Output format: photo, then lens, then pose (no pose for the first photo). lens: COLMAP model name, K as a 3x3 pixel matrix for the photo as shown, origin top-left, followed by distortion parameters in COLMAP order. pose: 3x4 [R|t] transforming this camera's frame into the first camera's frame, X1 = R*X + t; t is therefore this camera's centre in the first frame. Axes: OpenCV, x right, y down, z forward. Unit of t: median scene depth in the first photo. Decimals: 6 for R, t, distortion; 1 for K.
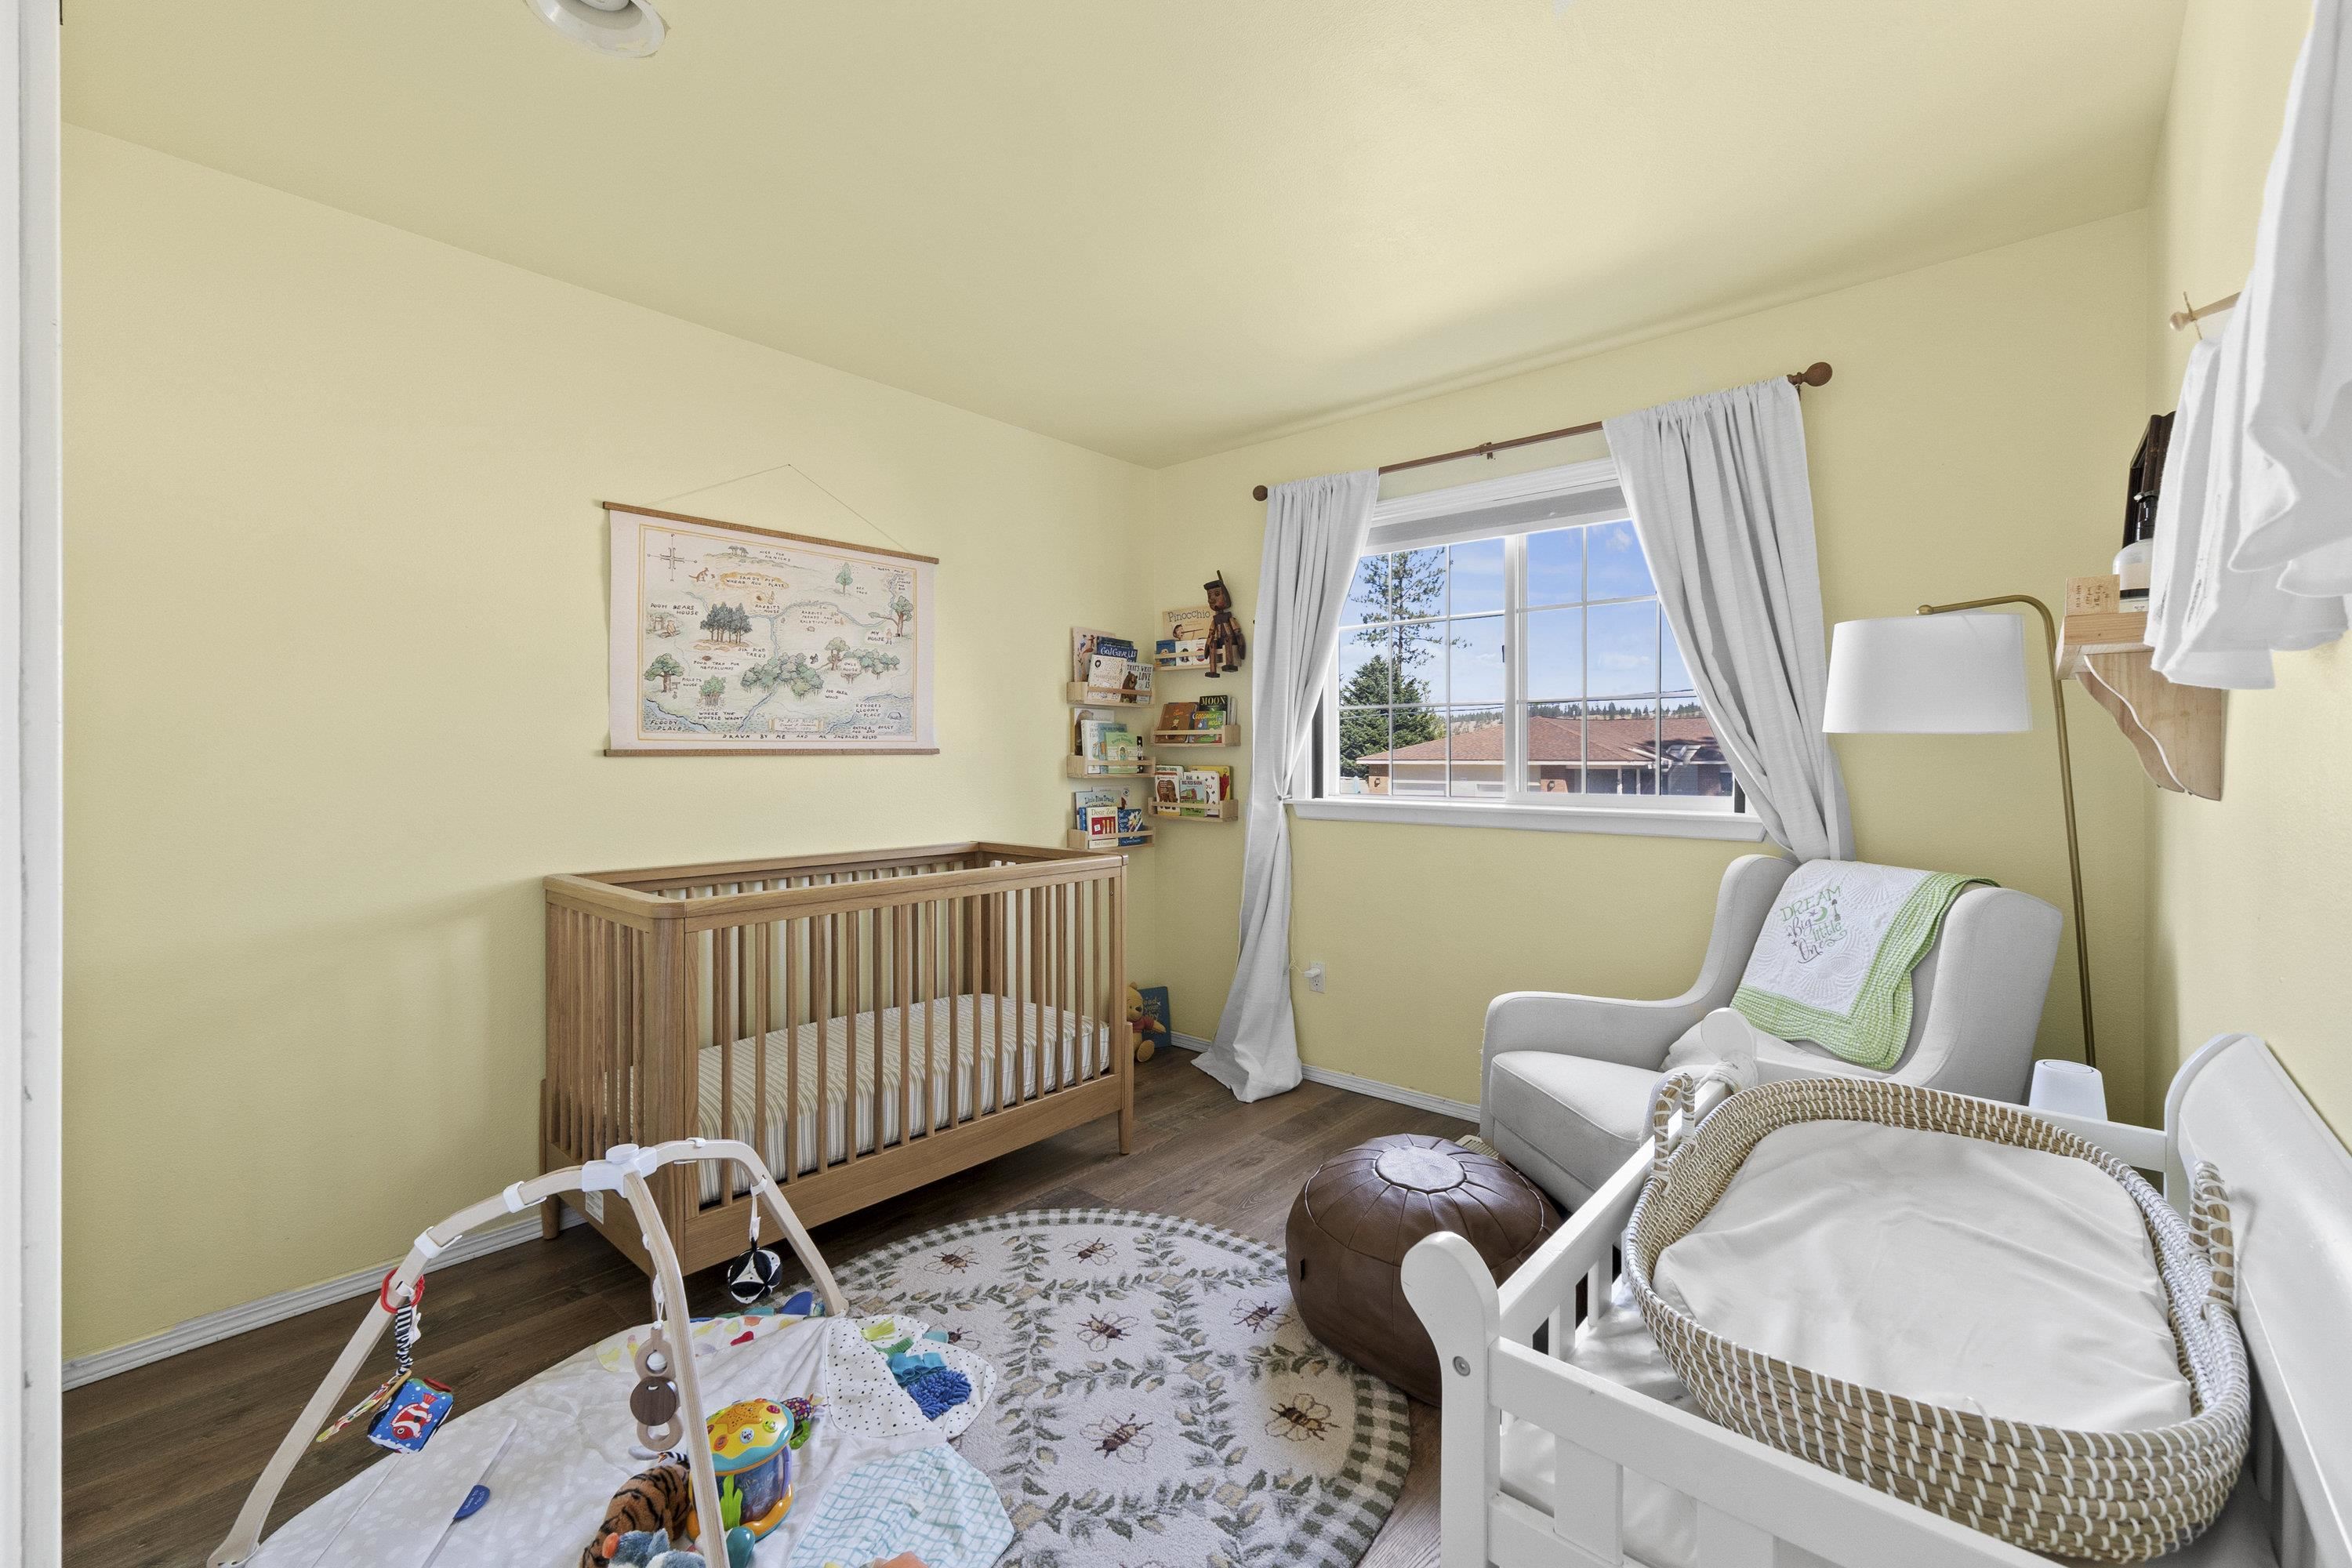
lens RADIAL K [[985.0, 0, 1179.4], [0, 985.0, 772.5], [0, 0, 1]] dist [0.004268, 0.001100]
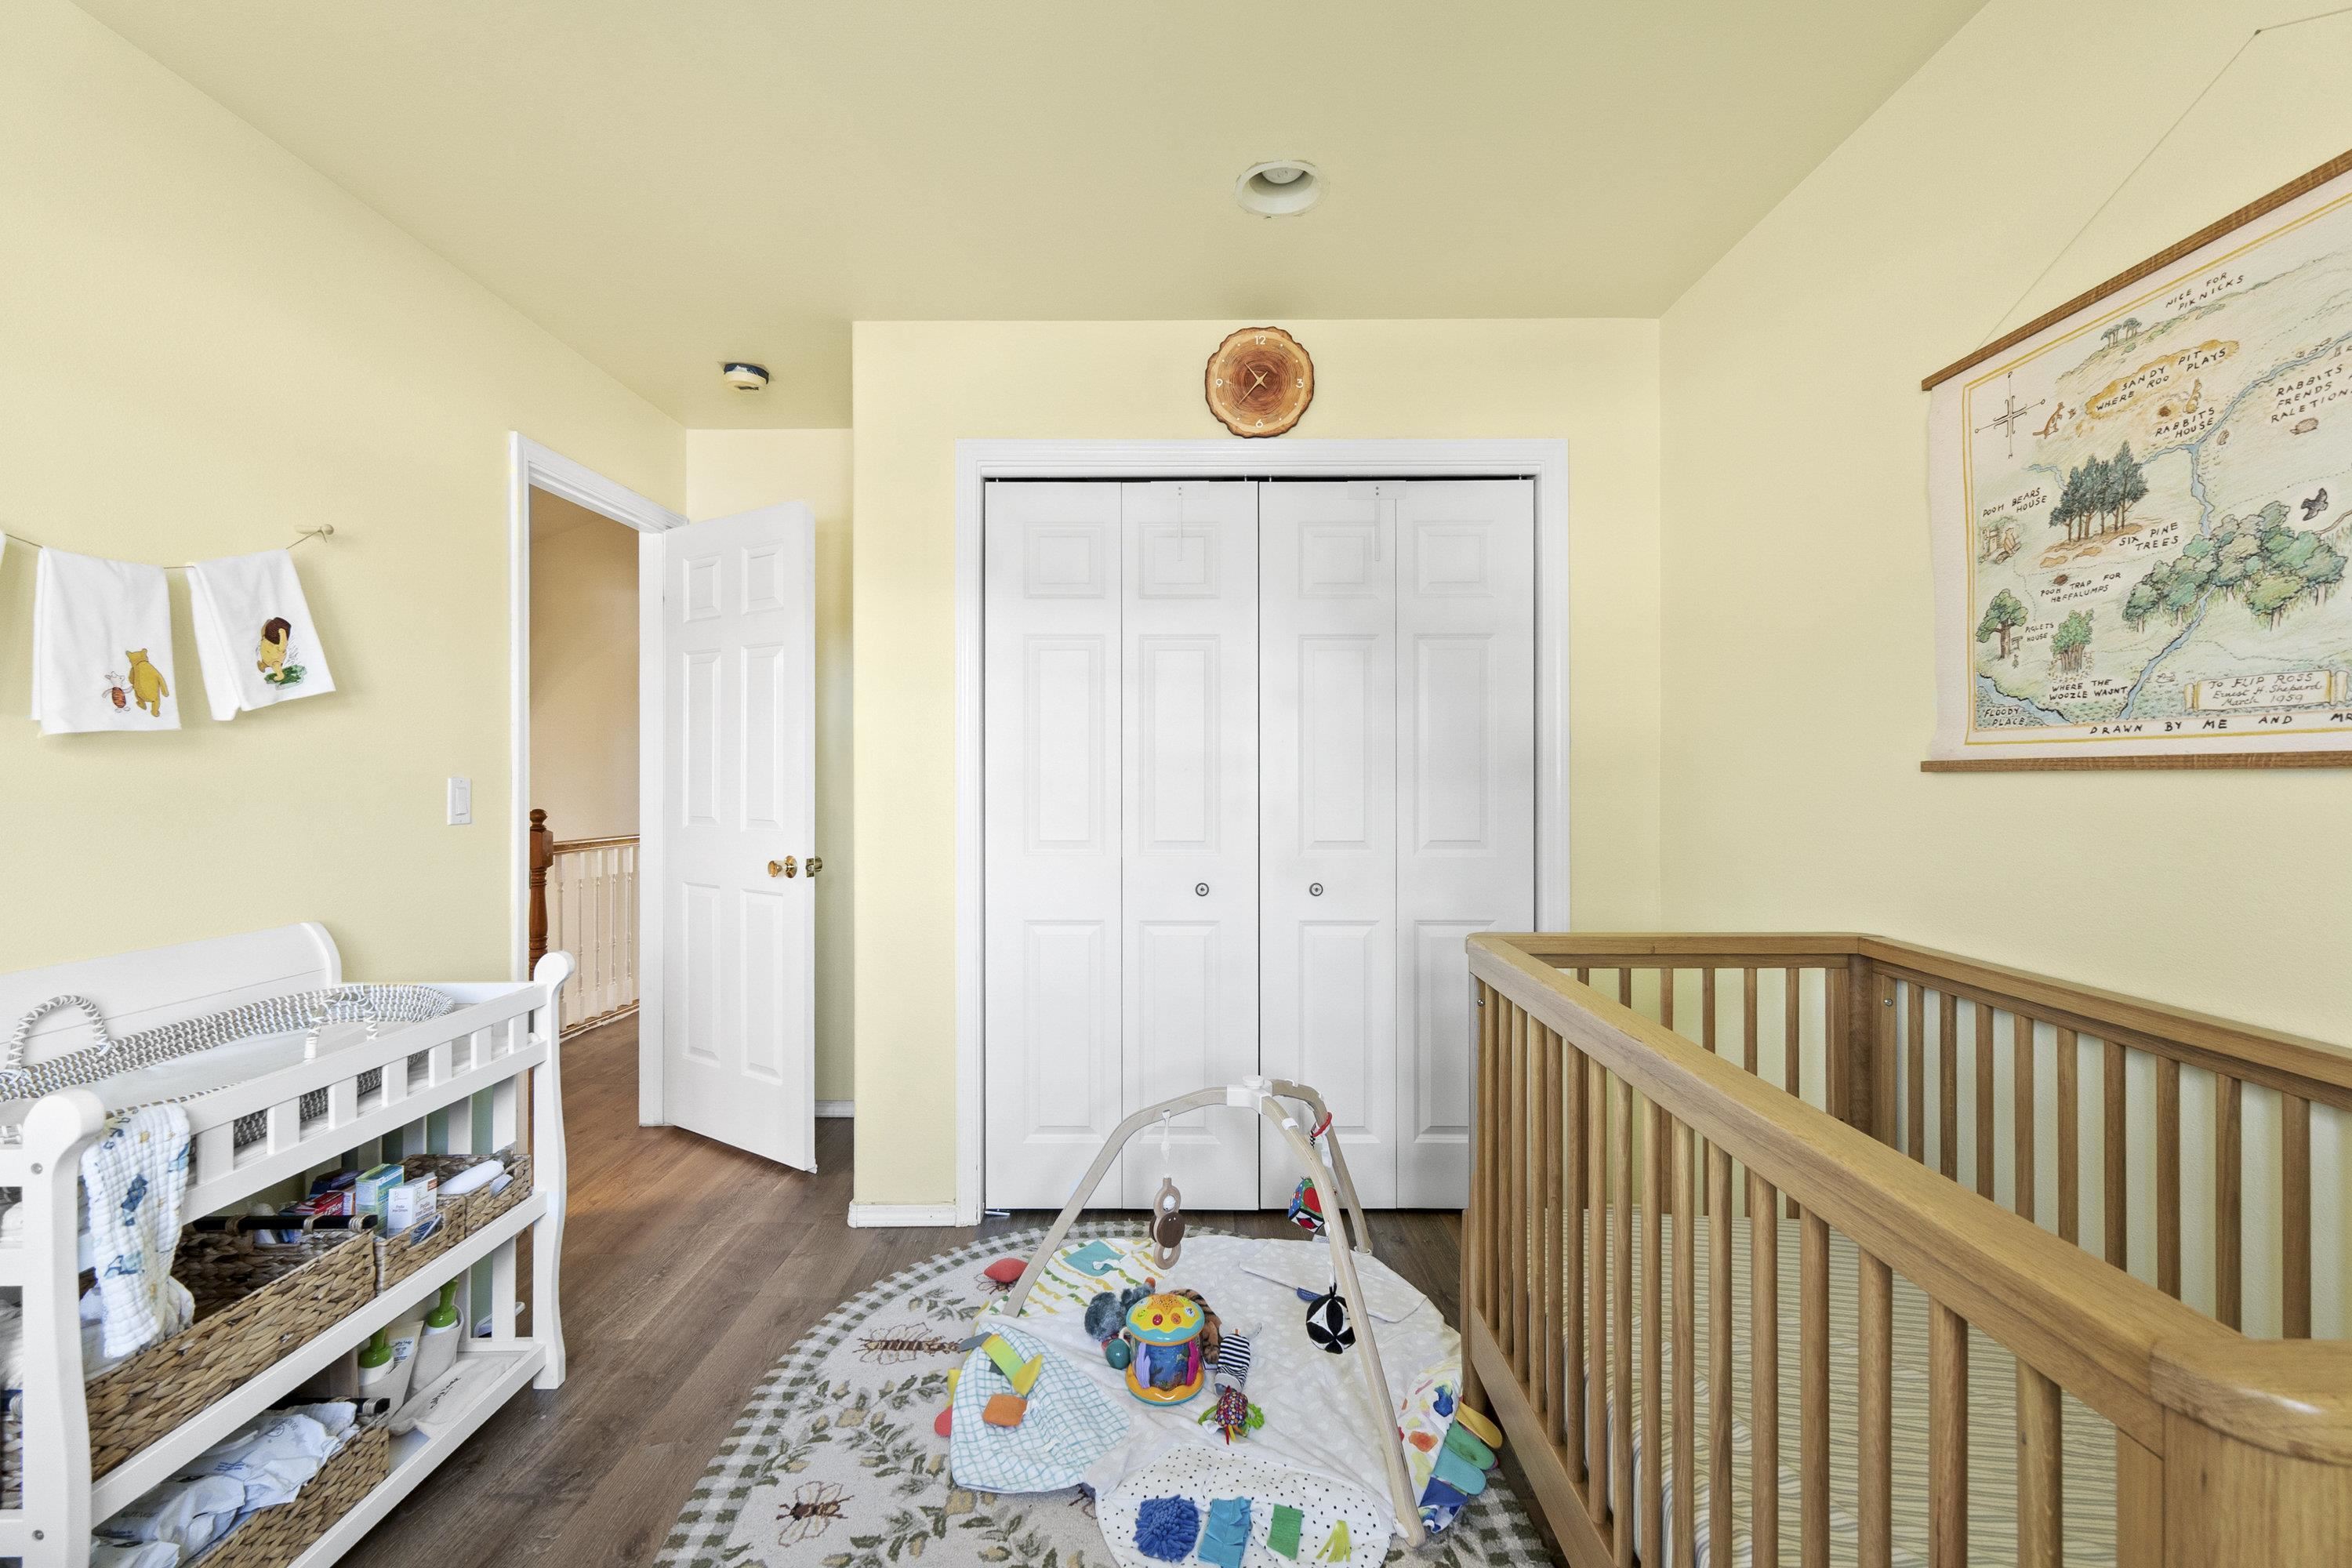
lens RADIAL K [[985.0, 0, 1181.5], [0, 985.0, 772.4], [0, 0, 1]] dist [0.004268, 0.001100]
pose [[-0.751493, 0.000876, -0.659741, 0.200453], [-0.012262, 0.999808, 0.015295, -0.018275], [0.659627, 0.019584, -0.751338, 1.082124]]
